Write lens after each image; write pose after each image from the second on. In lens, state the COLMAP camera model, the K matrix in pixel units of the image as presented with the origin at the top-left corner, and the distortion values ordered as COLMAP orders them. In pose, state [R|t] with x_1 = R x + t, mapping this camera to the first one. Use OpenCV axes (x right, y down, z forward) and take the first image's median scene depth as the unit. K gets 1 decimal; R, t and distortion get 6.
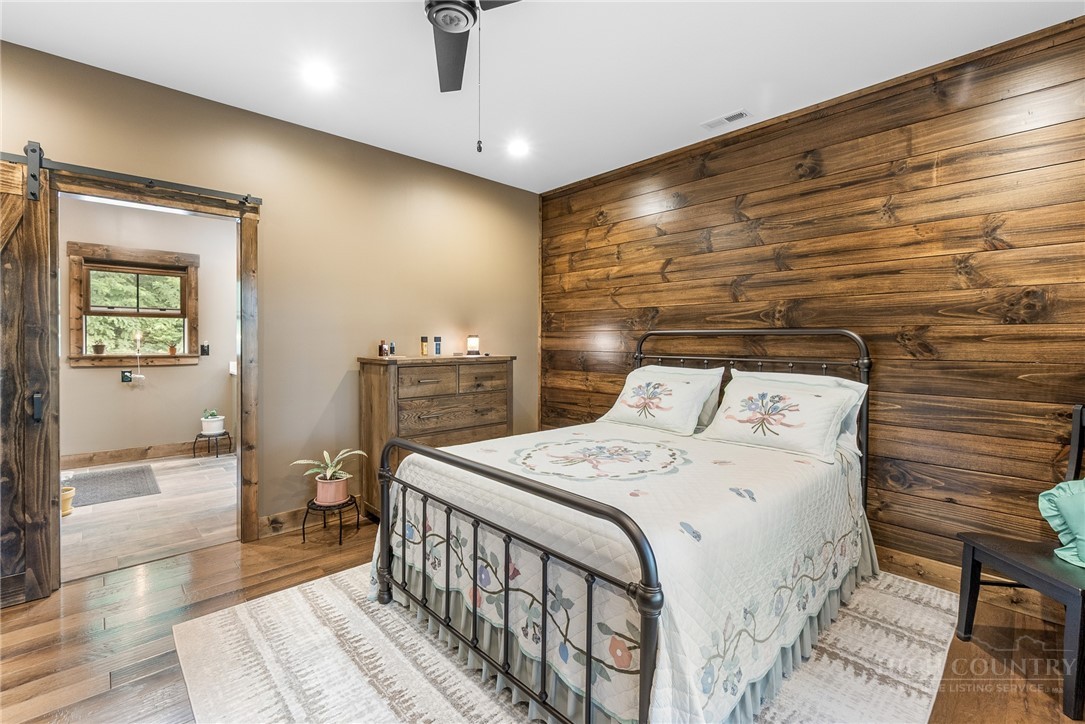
lens RADIAL K [[469.7, 0, 536.8], [0, 469.7, 346.0], [0, 0, 1]] dist [-0.003822, -0.000429]
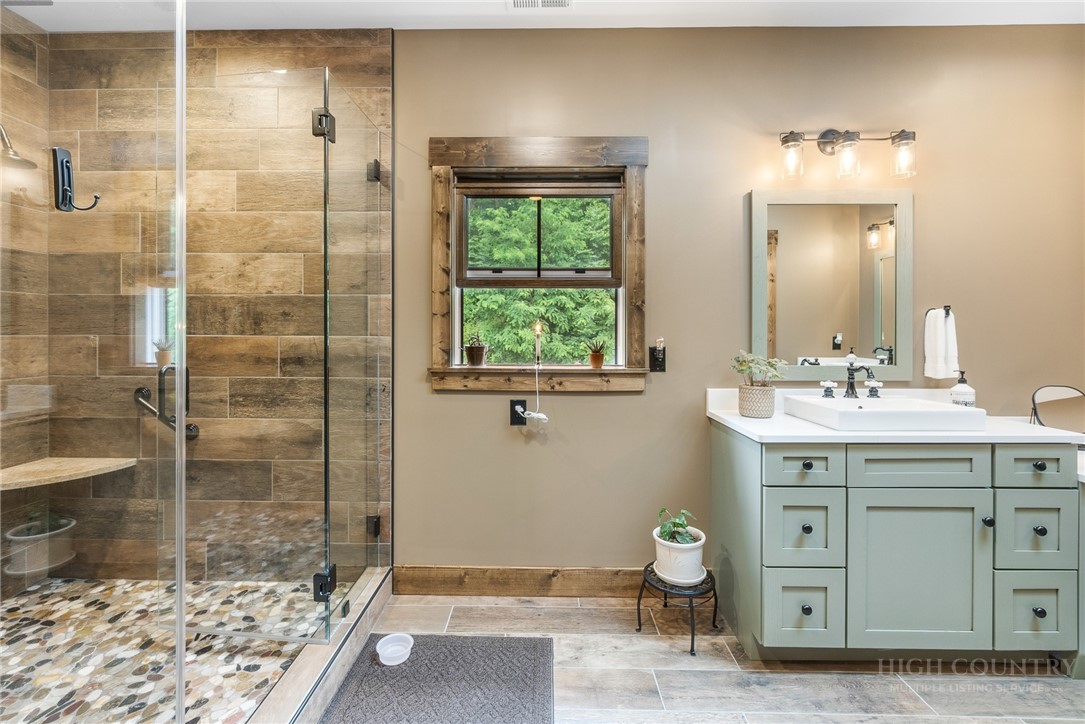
lens RADIAL K [[476.0, 0, 538.0], [0, 476.0, 336.7], [0, 0, 1]] dist [-0.004077, -0.000517]
pose [[0.715076, 0.001844, -0.699044, -0.516763], [-0.005801, 0.999978, -0.003296, -0.010348], [0.699022, 0.006412, 0.715071, 0.657452]]
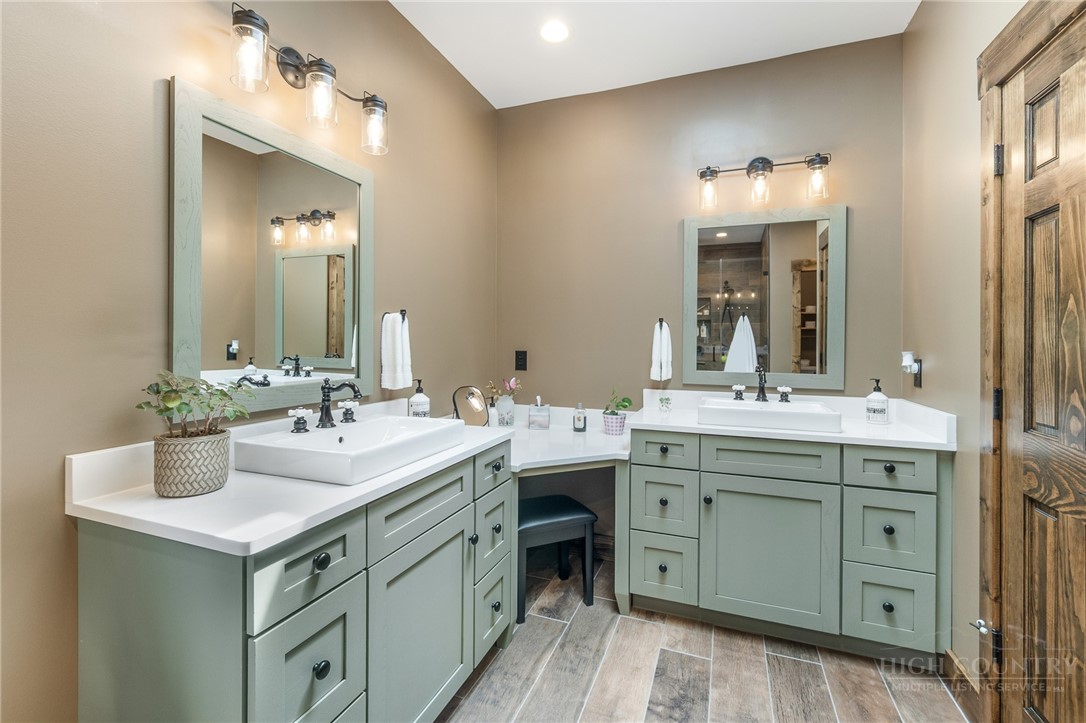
lens RADIAL K [[476.4, 0, 538.5], [0, 476.4, 336.1], [0, 0, 1]] dist [-0.004077, -0.000517]
pose [[0.903851, 0.003475, 0.427832, -0.624506], [0.006723, 0.999728, -0.022322, -0.010127], [-0.427794, 0.023052, 0.903582, 0.822024]]
